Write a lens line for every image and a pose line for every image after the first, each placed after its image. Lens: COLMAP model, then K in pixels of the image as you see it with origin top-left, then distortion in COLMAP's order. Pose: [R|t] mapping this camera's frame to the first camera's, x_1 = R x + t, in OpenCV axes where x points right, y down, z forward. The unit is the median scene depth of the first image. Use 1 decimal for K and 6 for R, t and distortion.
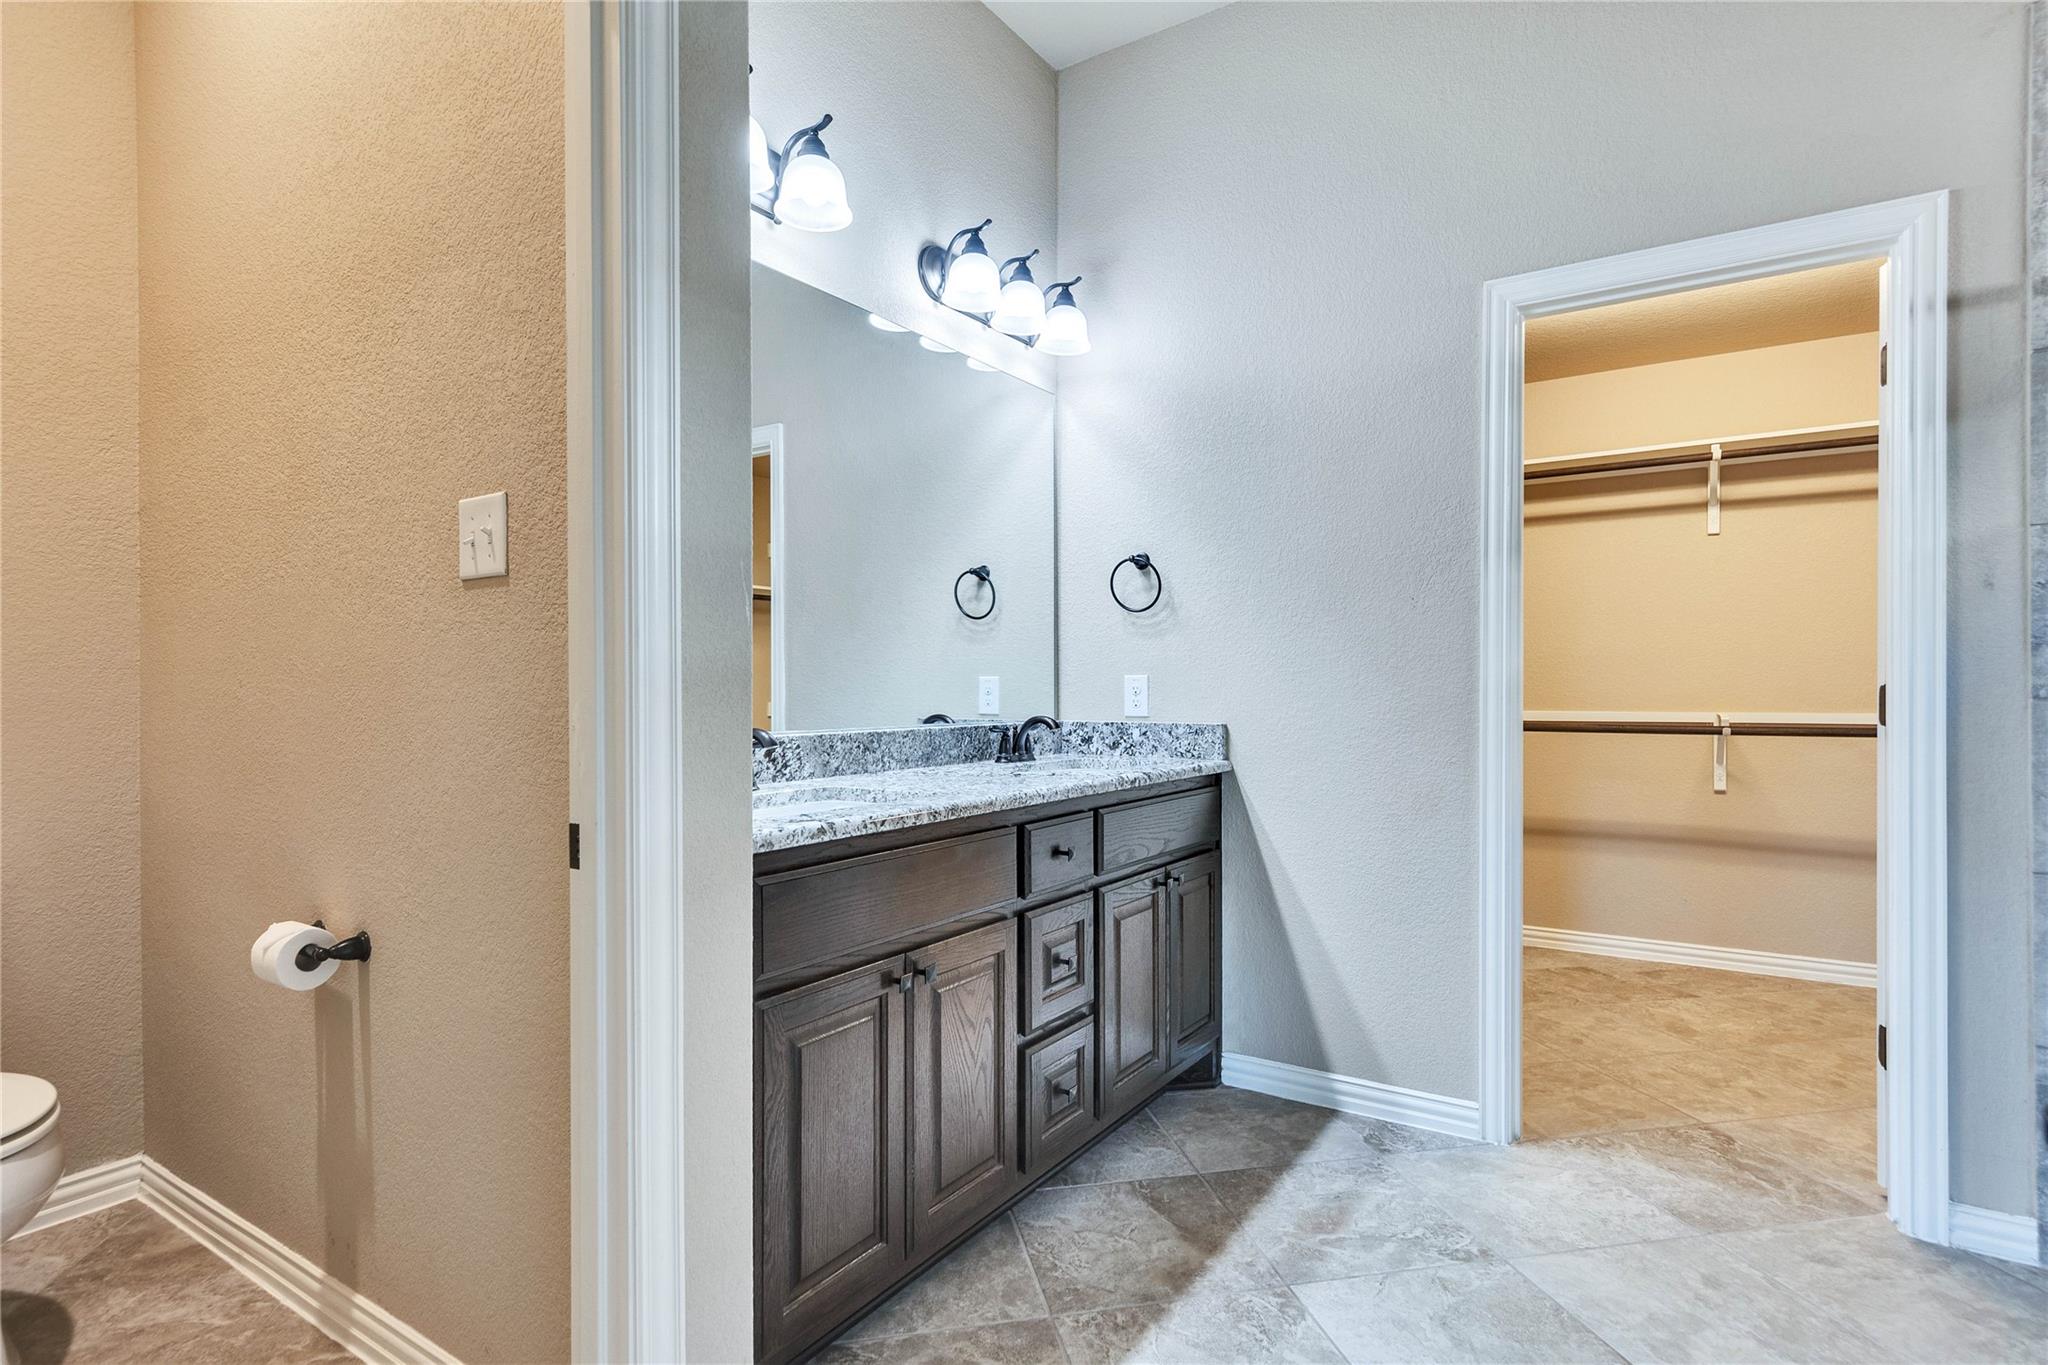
lens RADIAL K [[1094.4, 0, 1024.0], [0, 1094.4, 682.5], [0, 0, 1]] dist [0.001563, 0.000187]
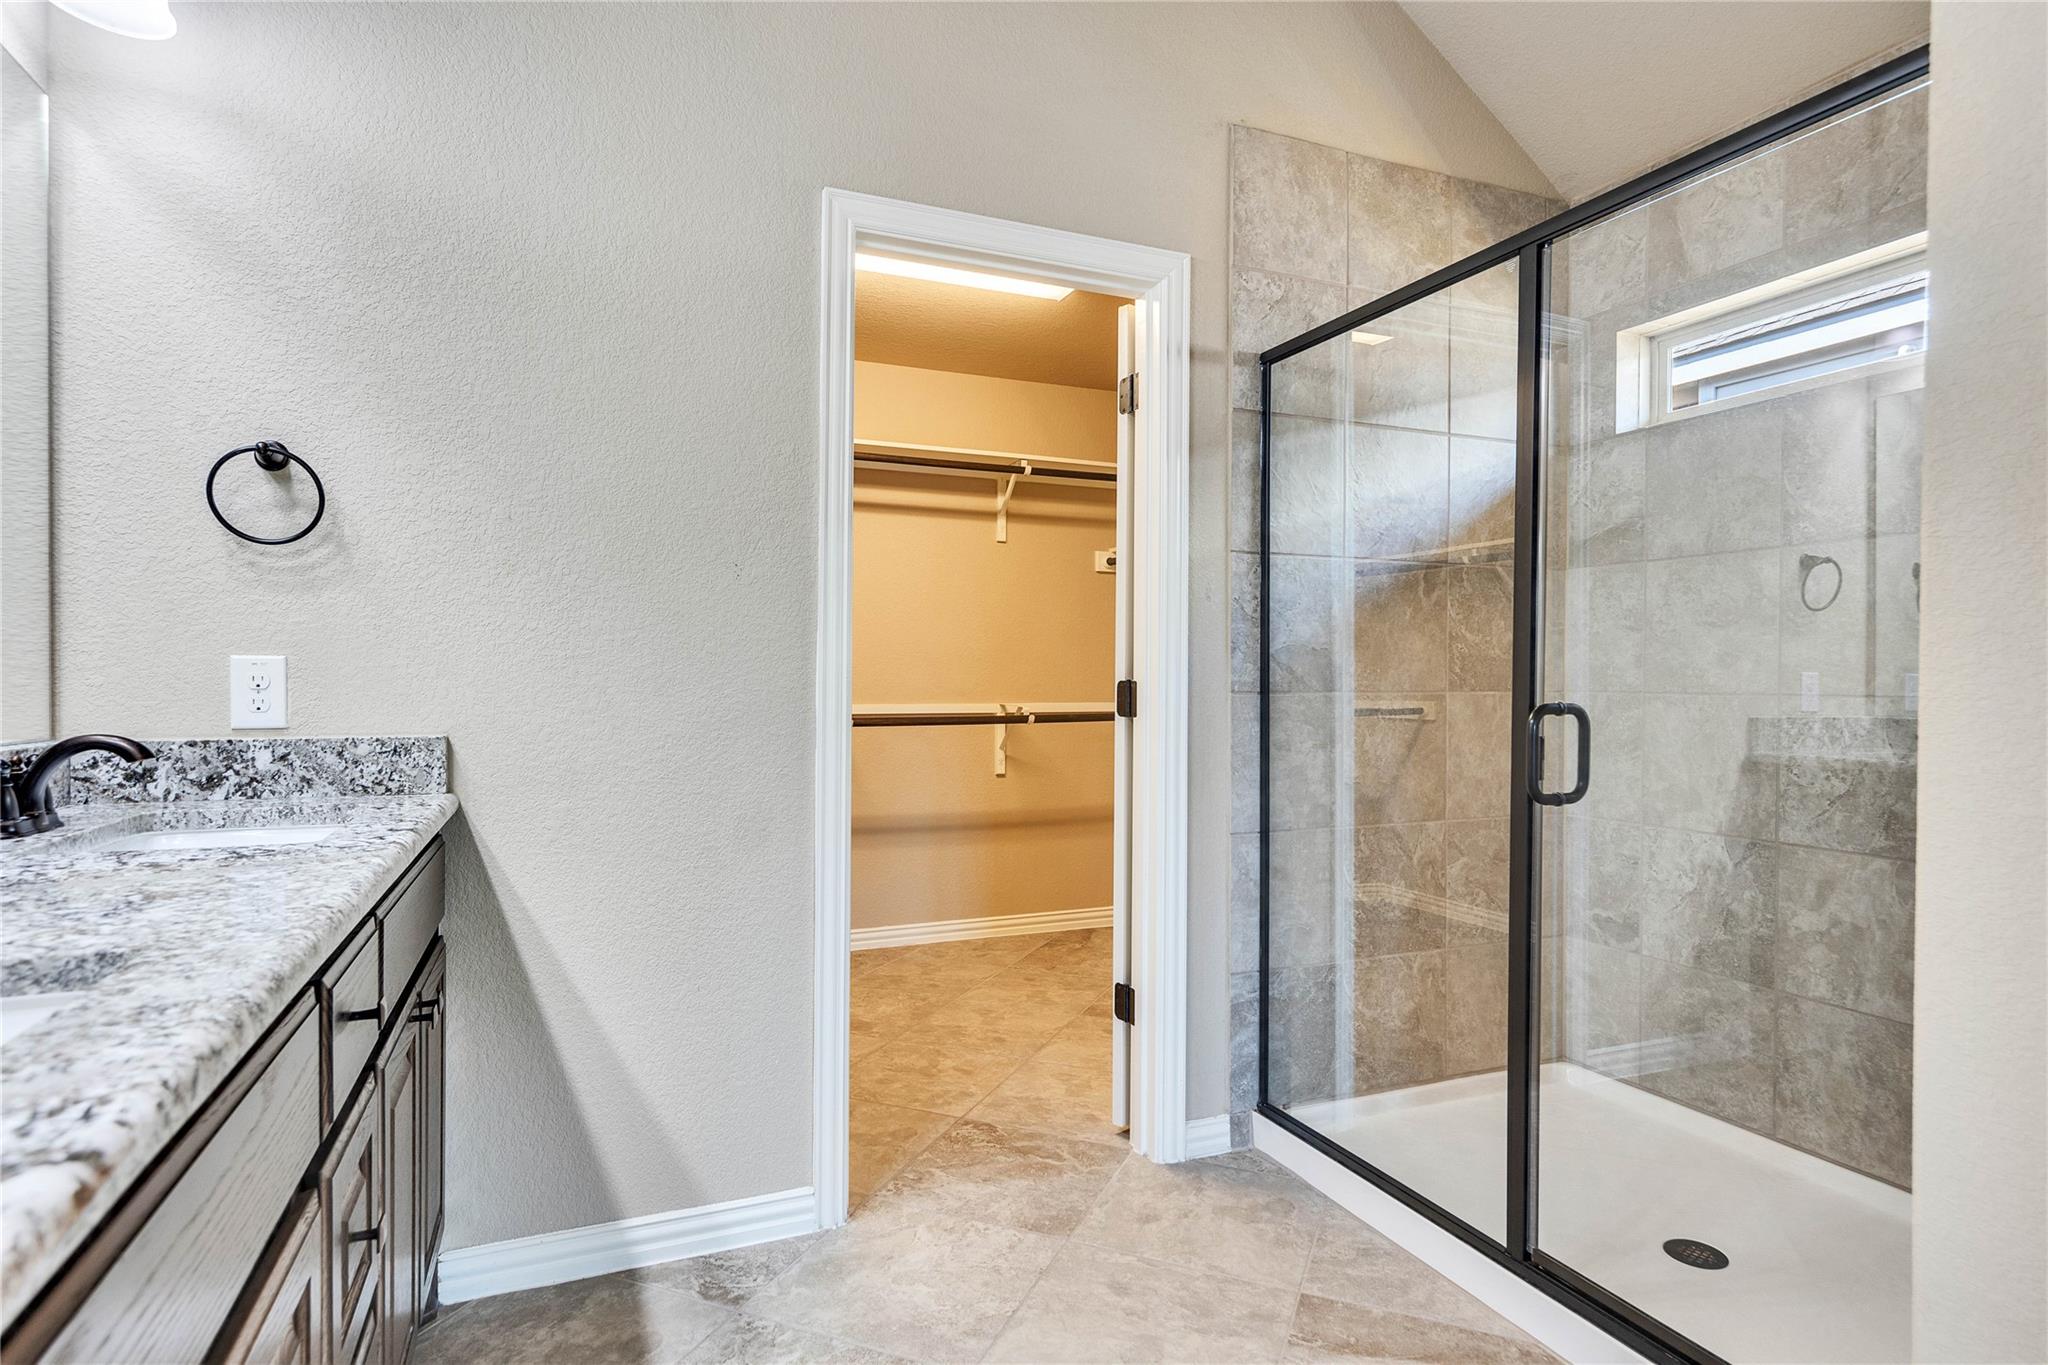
lens RADIAL K [[1094.4, 0, 1024.0], [0, 1094.4, 682.5], [0, 0, 1]] dist [0.001563, 0.000187]
pose [[0.540150, 0.001335, 0.841567, -0.184787], [-0.011547, 0.999916, 0.005825, -0.000601], [-0.841489, -0.012864, 0.540121, 0.413370]]
